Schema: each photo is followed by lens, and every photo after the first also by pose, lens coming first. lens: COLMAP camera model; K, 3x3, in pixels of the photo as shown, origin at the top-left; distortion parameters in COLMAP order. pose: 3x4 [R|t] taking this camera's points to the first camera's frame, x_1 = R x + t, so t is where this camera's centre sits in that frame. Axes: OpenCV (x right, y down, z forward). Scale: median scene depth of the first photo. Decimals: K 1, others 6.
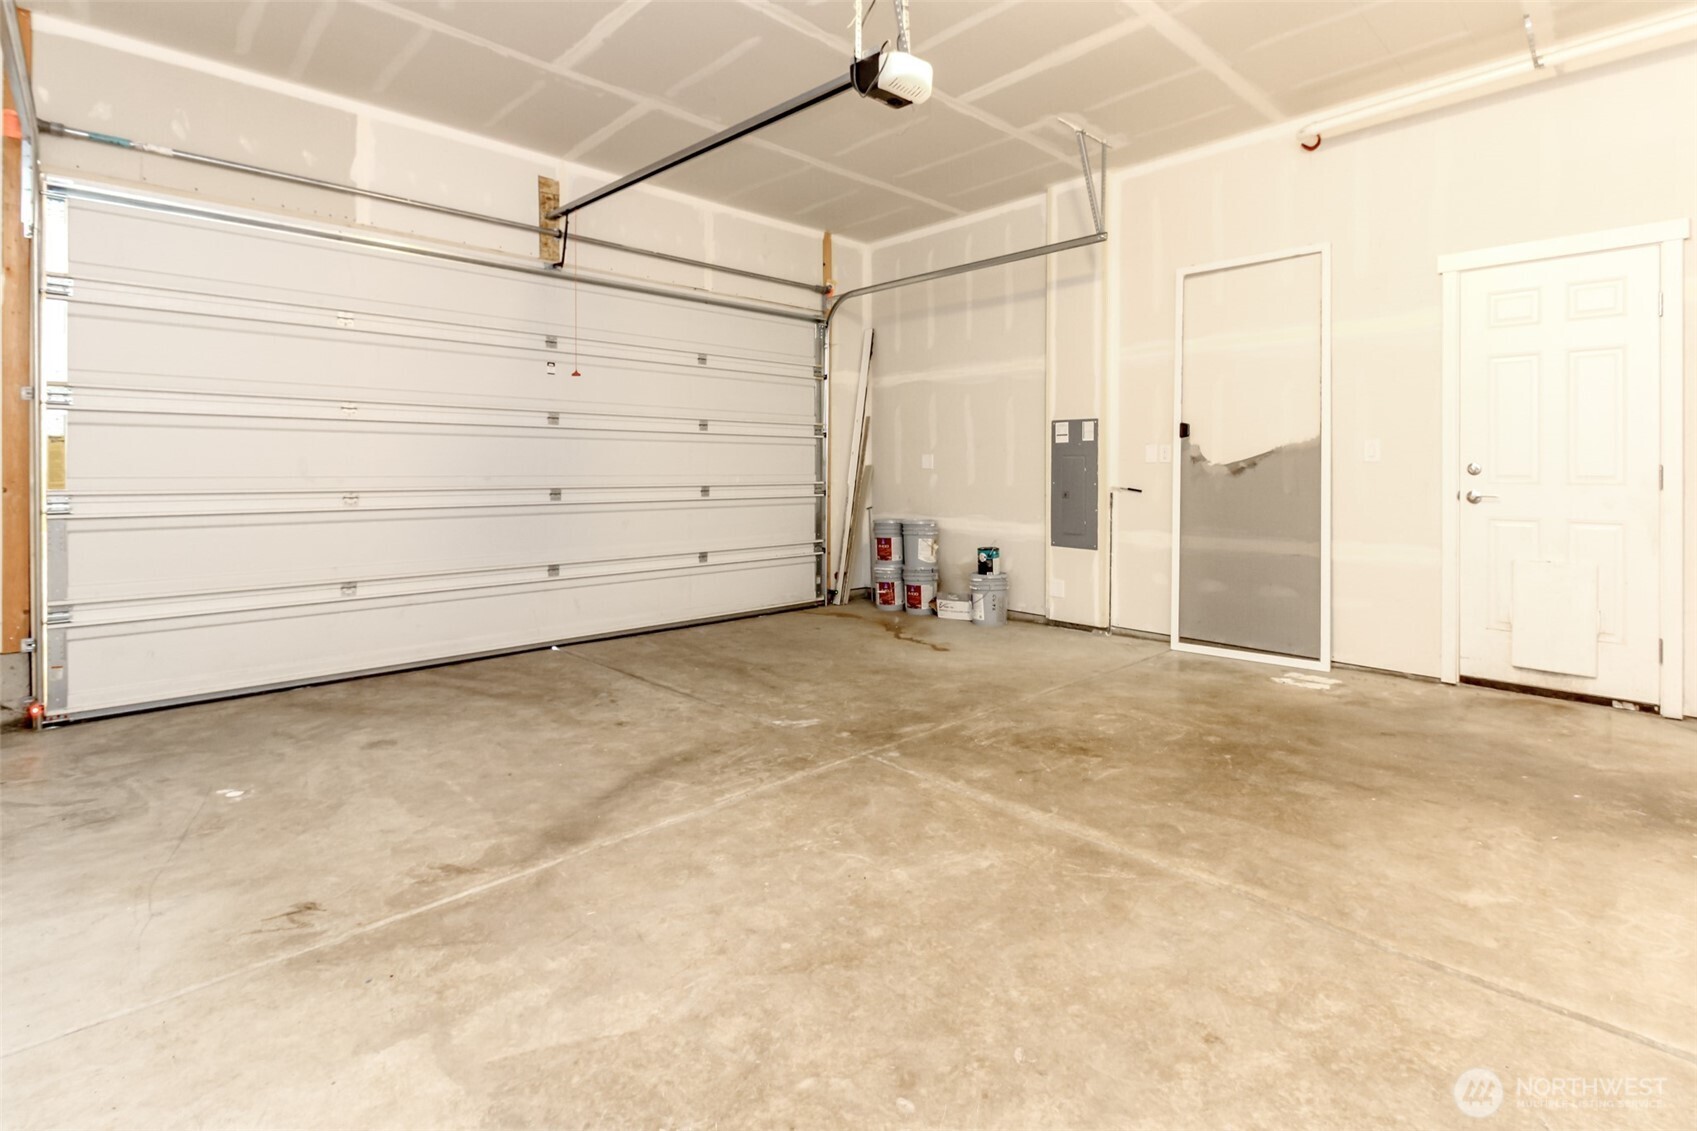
lens RADIAL K [[773.2, 0, 844.6], [0, 773.2, 538.1], [0, 0, 1]] dist [0.015943, -0.009088]
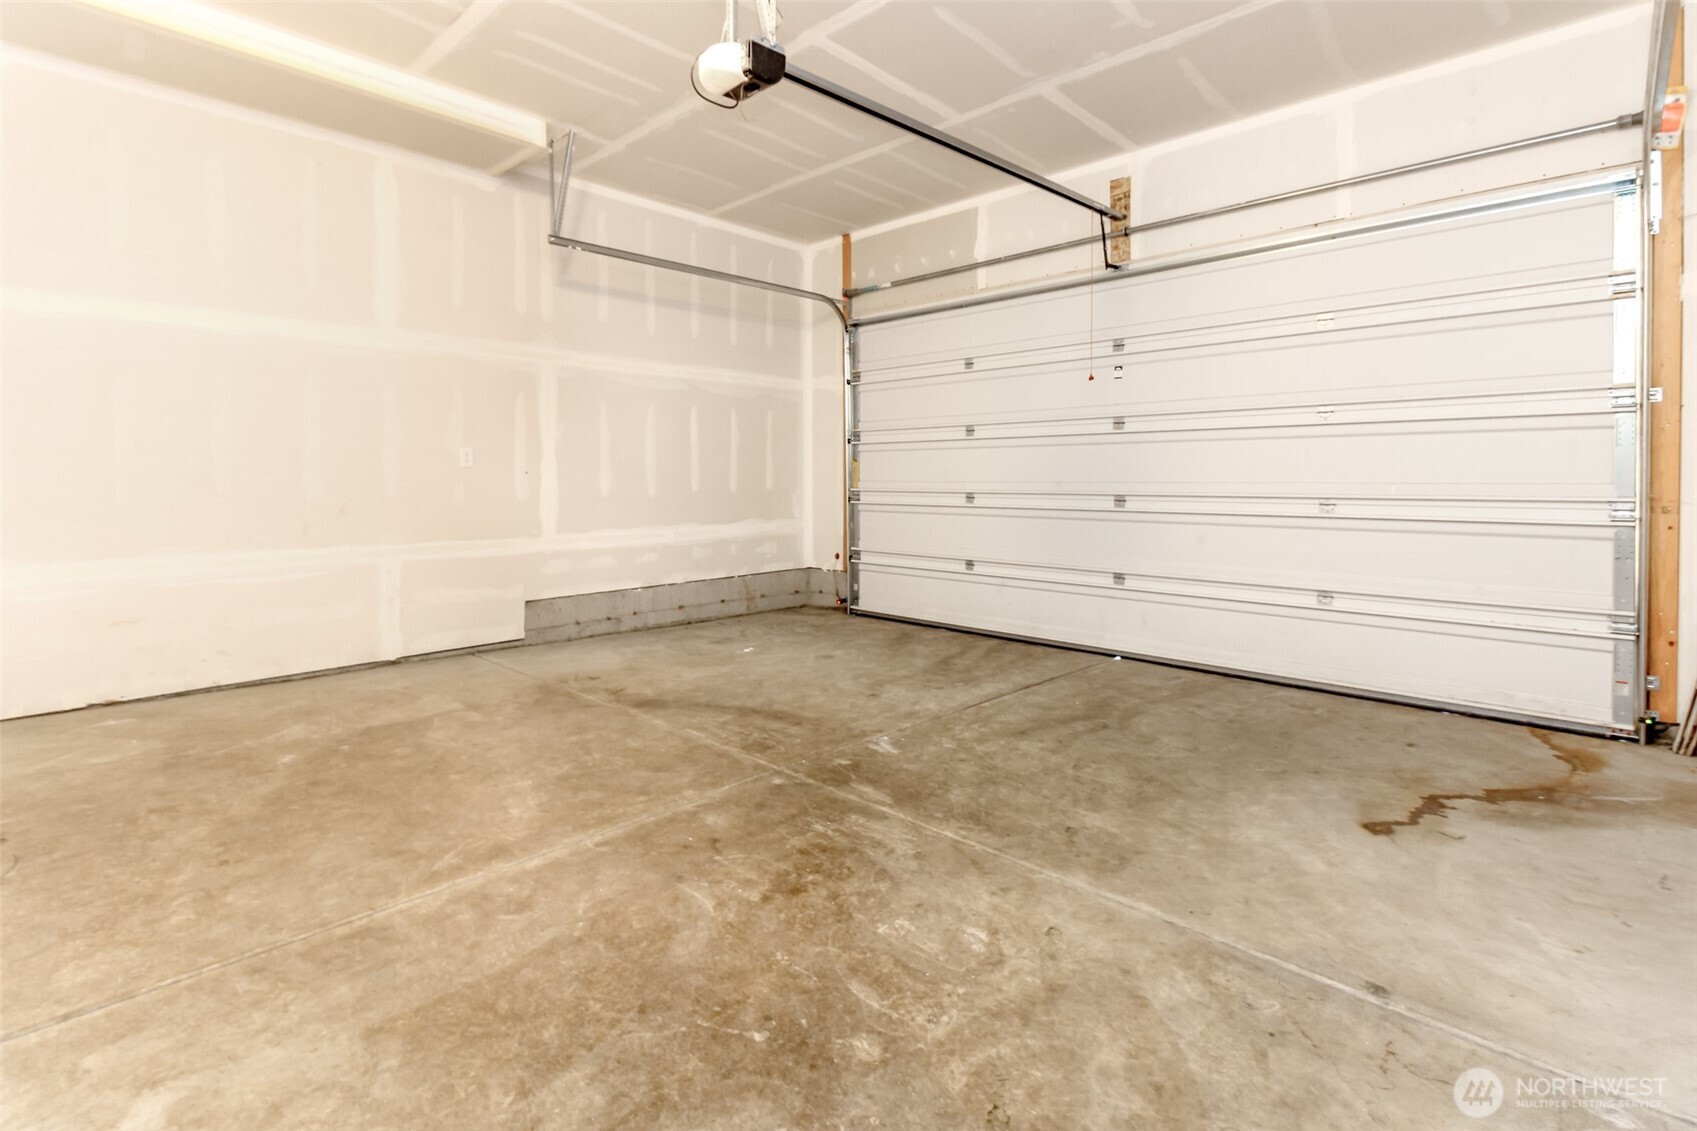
lens RADIAL K [[773.2, 0, 844.6], [0, 773.2, 538.1], [0, 0, 1]] dist [0.015943, -0.009088]
pose [[0.075206, 0.077443, -0.994156, 1.171529], [-0.086847, 0.993700, 0.070837, -0.100009], [0.993379, 0.081012, 0.081458, 1.185787]]
